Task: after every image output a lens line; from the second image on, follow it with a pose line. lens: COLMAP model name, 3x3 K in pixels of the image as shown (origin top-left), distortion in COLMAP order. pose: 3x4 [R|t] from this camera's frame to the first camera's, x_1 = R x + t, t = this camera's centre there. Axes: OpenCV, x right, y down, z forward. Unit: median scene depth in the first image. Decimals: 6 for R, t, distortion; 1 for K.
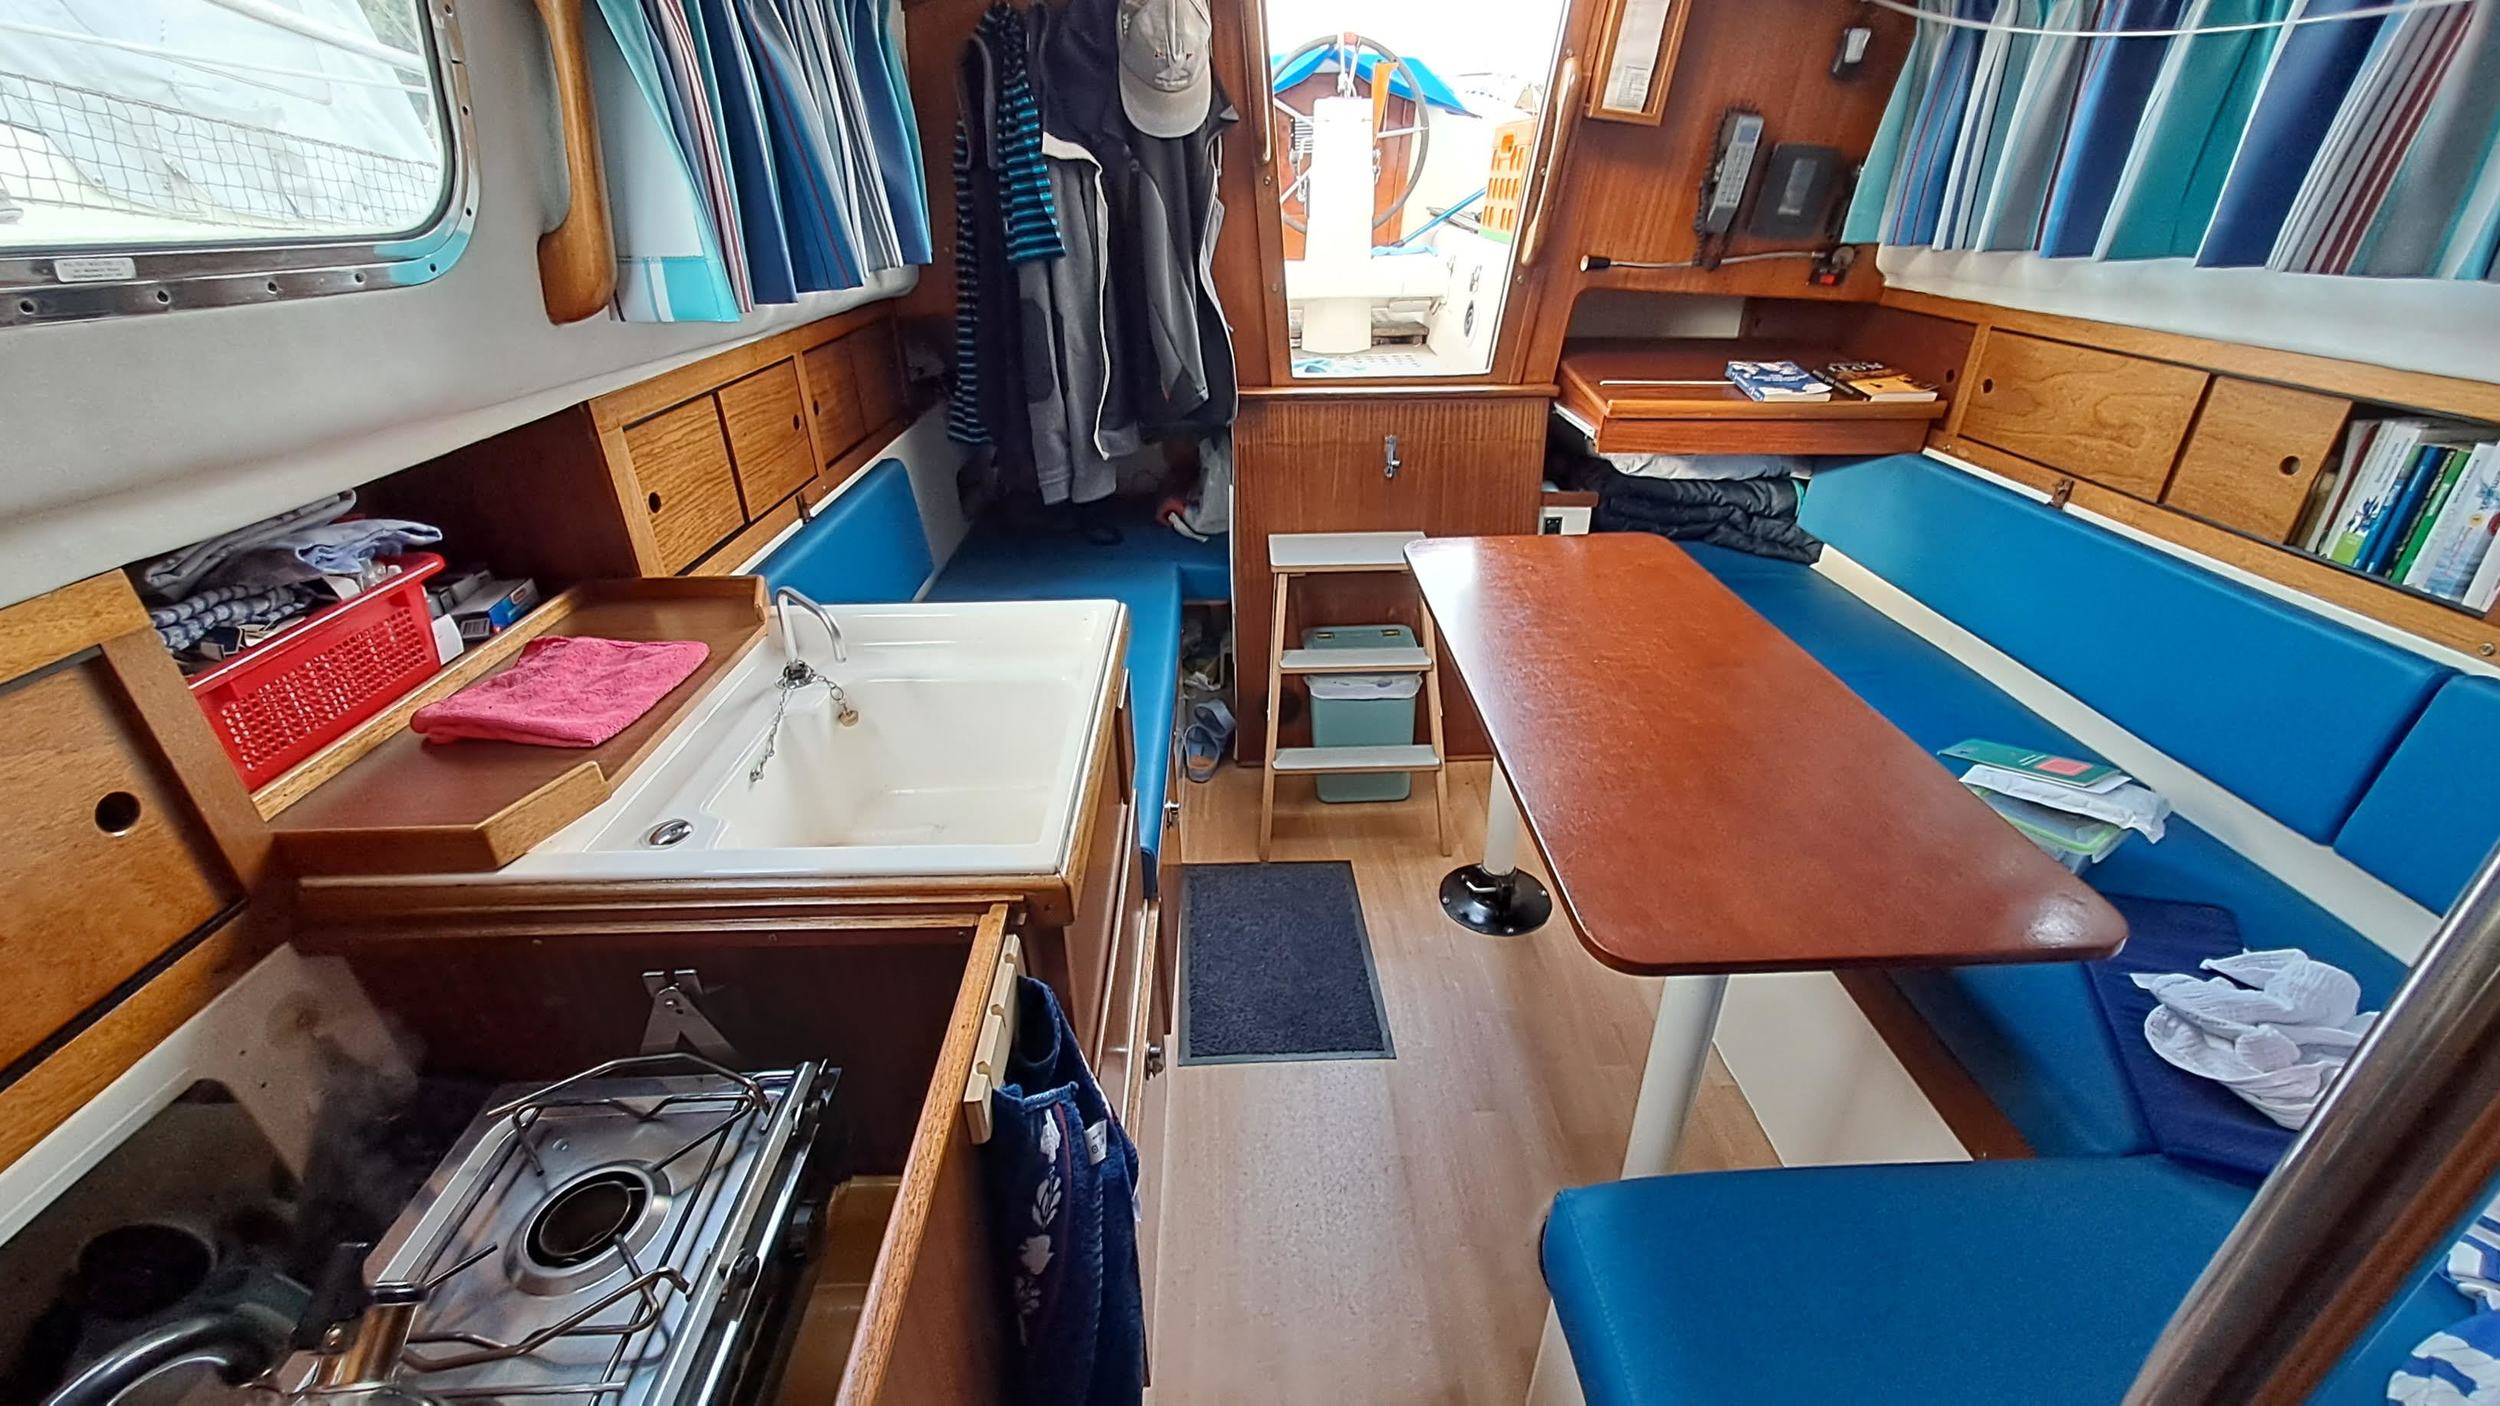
lens RADIAL K [[1033.4, 0, 1239.2], [0, 1033.4, 698.9], [0, 0, 1]] dist [0.014037, 0.000202]
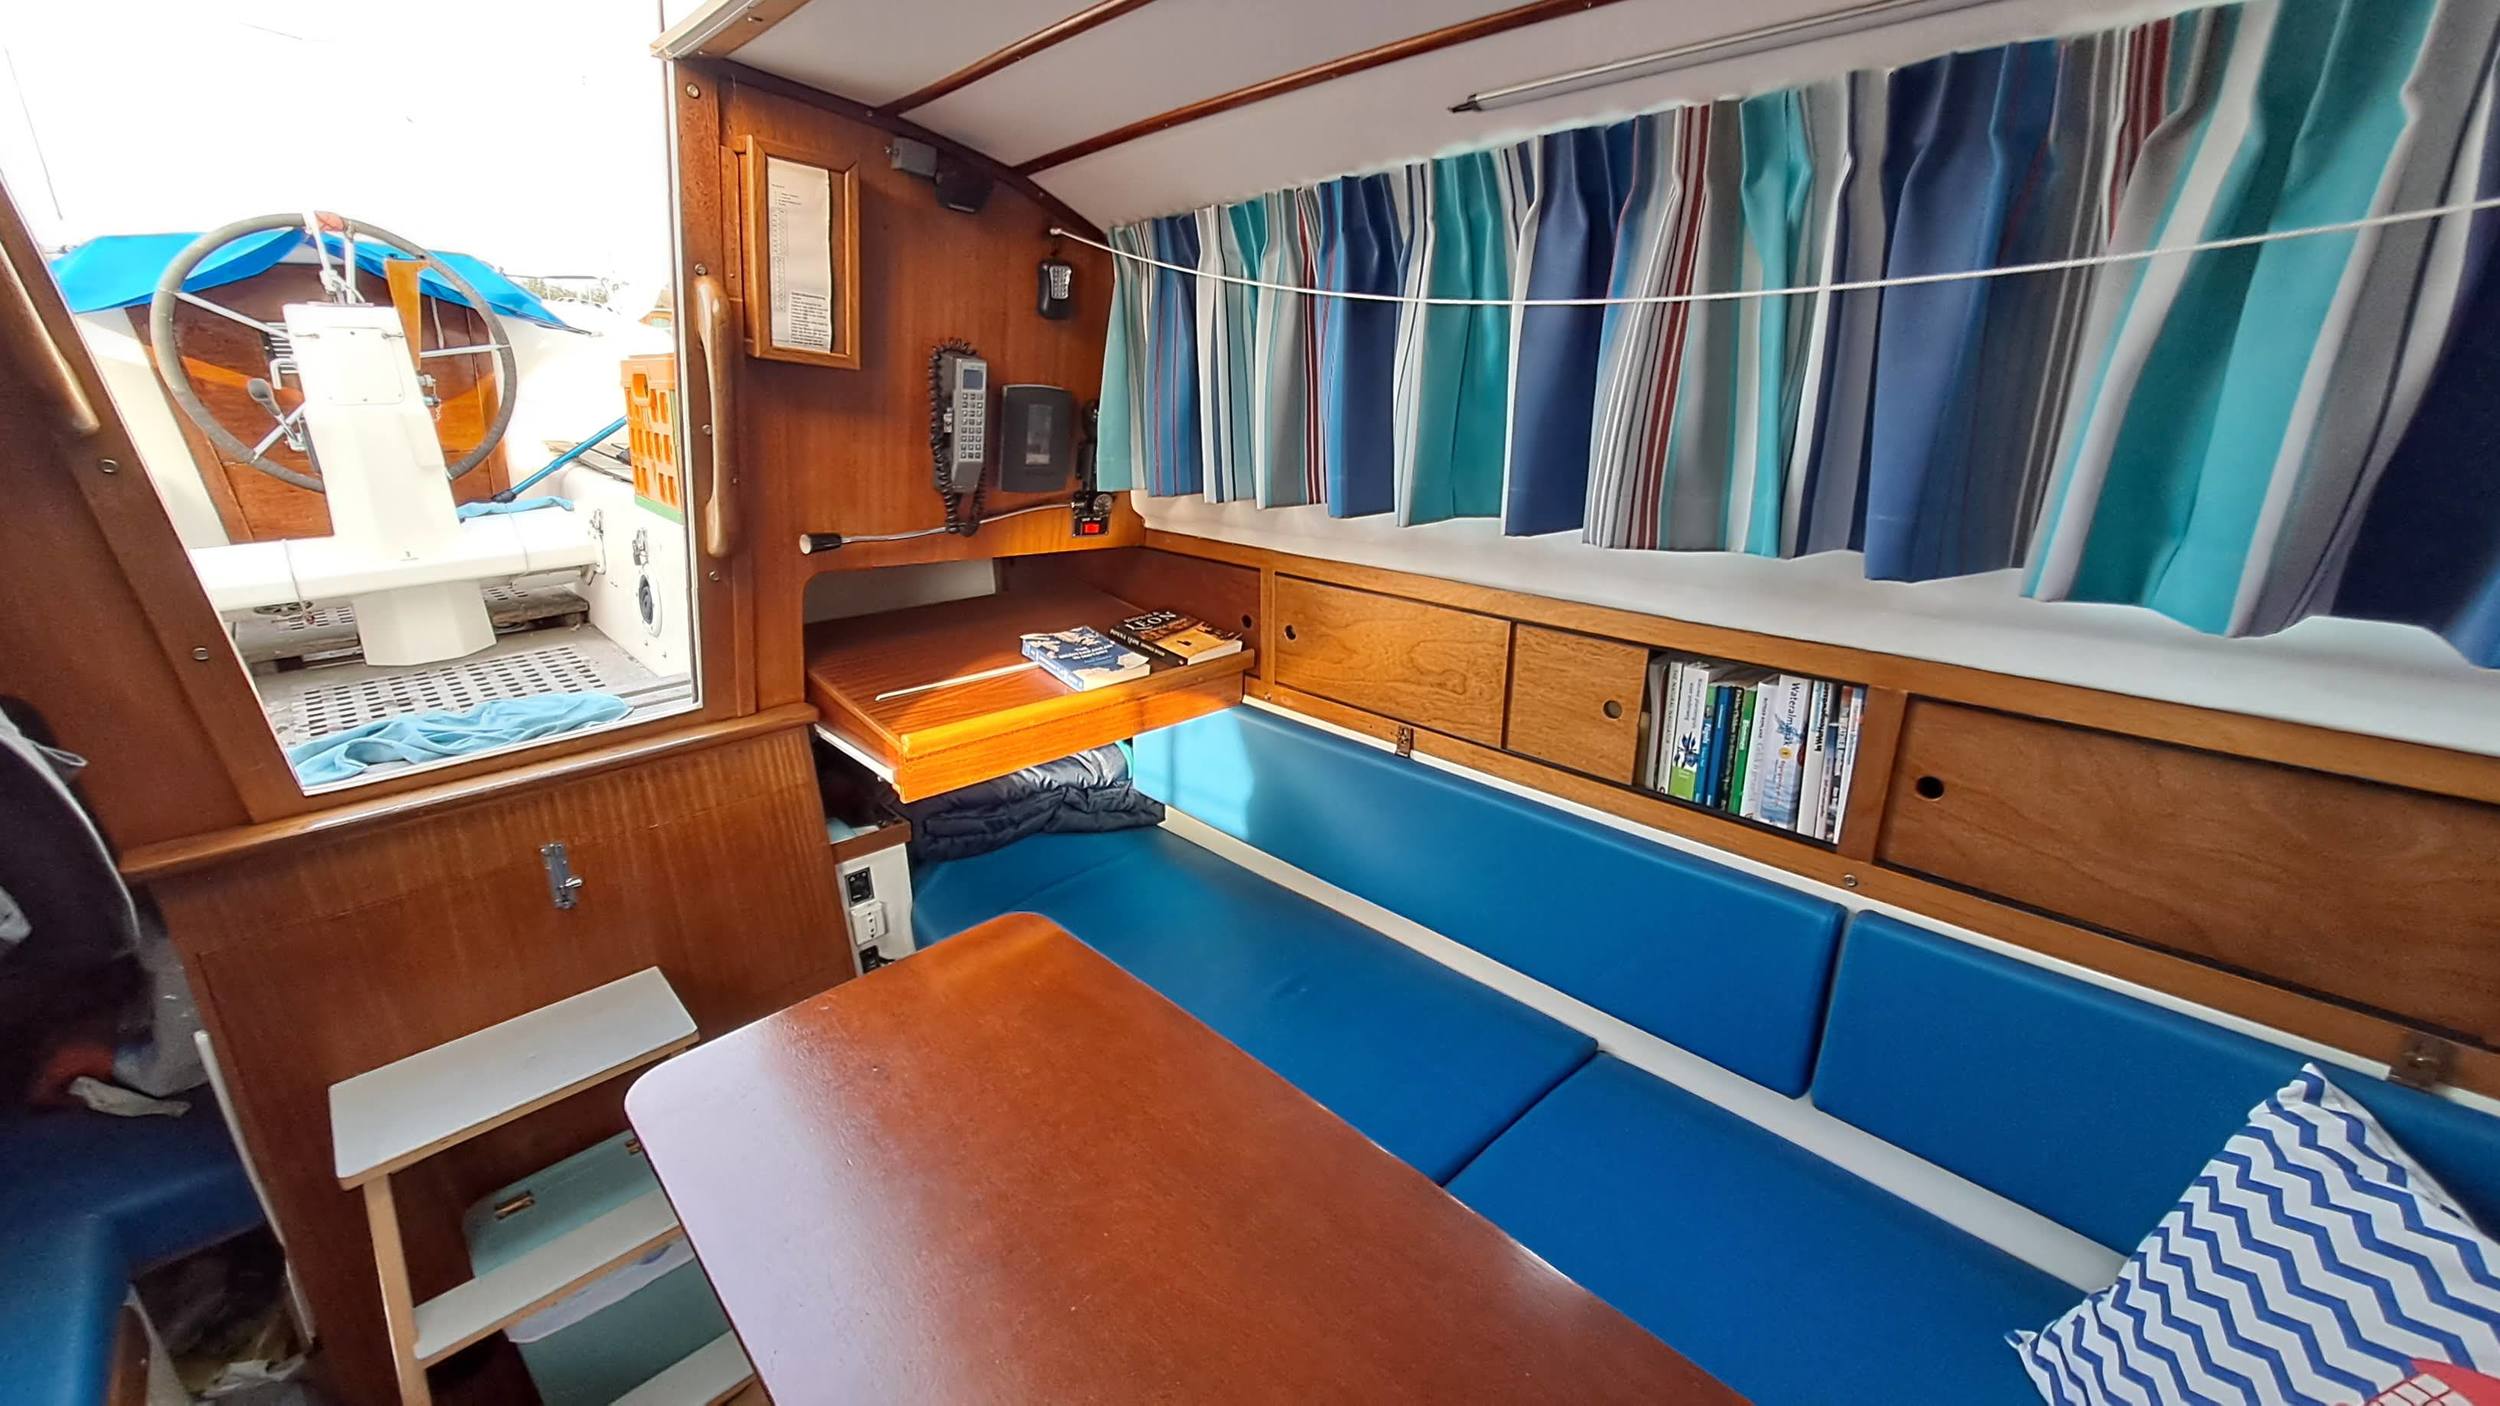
lens RADIAL K [[1033.4, 0, 1239.2], [0, 1033.4, 698.9], [0, 0, 1]] dist [0.014037, 0.000202]
pose [[0.749772, -0.207906, 0.628186, 0.089805], [0.305458, 0.950899, -0.049868, -0.197041], [-0.586973, 0.229274, 0.776464, 0.305802]]
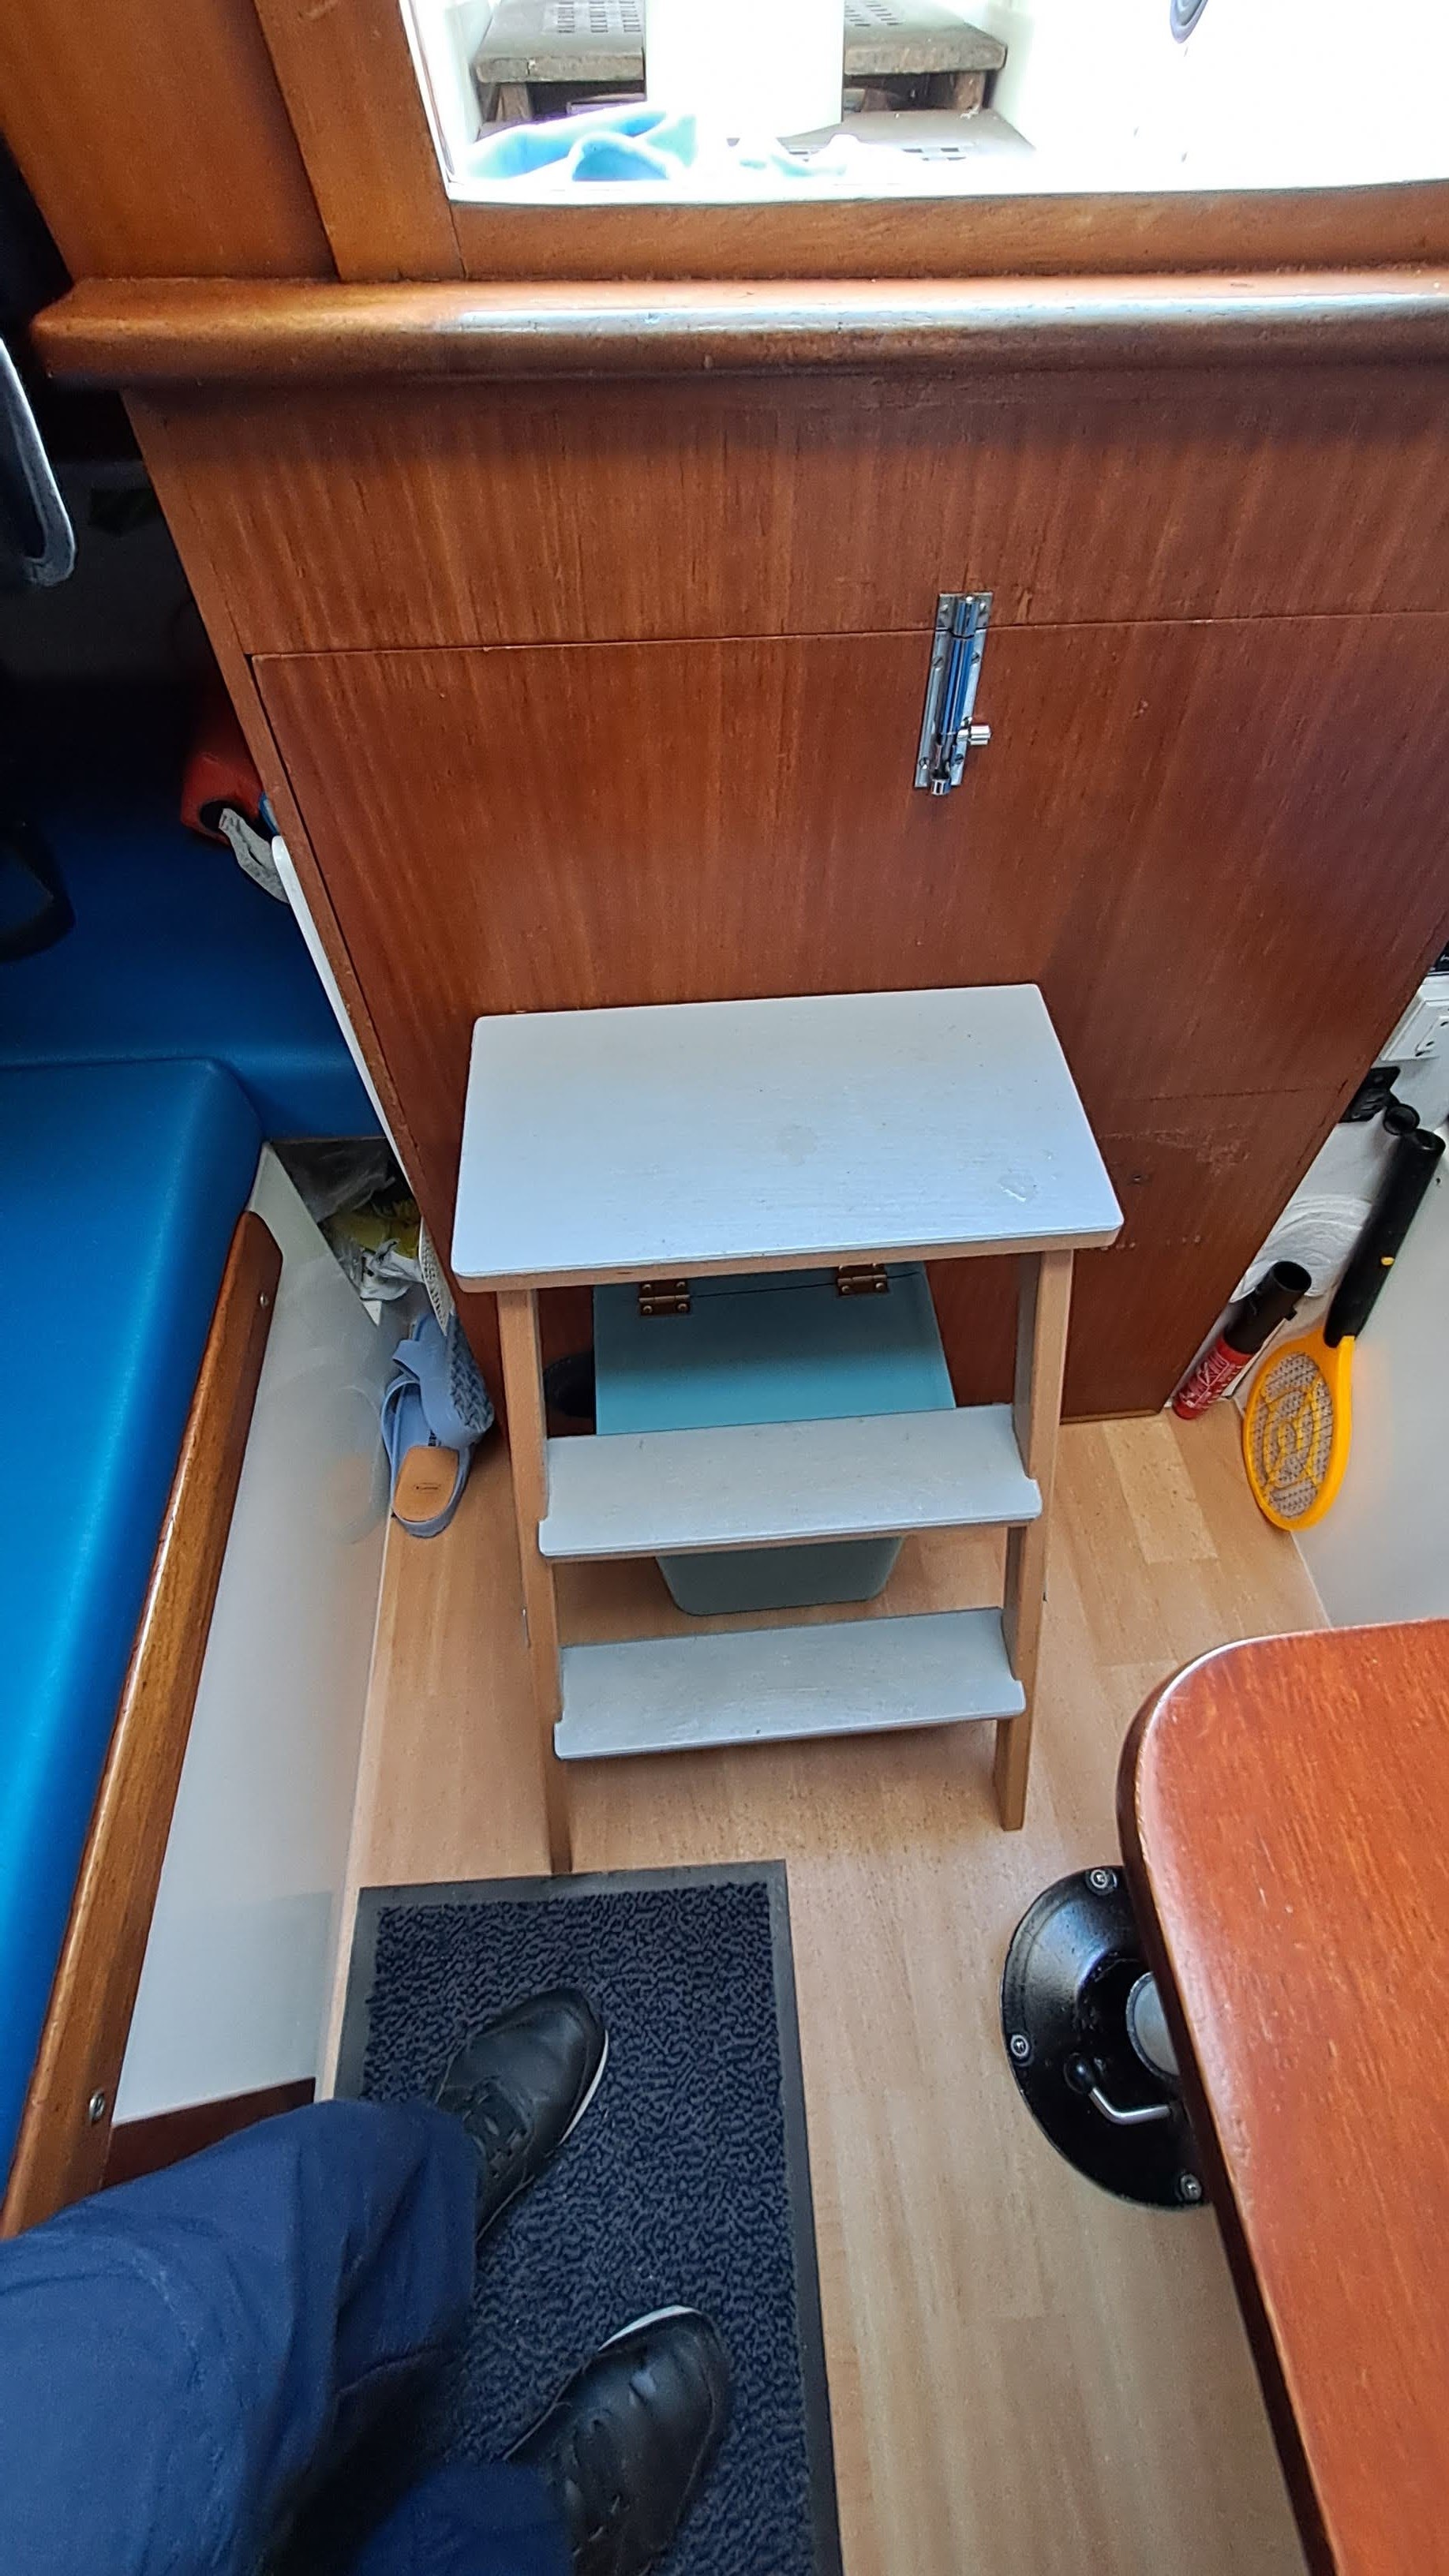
lens RADIAL K [[1064.8, 0, 738.3], [0, 1064.8, 1322.7], [0, 0, 1]] dist [0.014037, 0.000202]
pose [[0.997719, -0.045033, 0.050278, 0.087553], [0.016336, 0.883855, 0.467476, -0.242195], [-0.065490, -0.465589, 0.882575, 0.786613]]
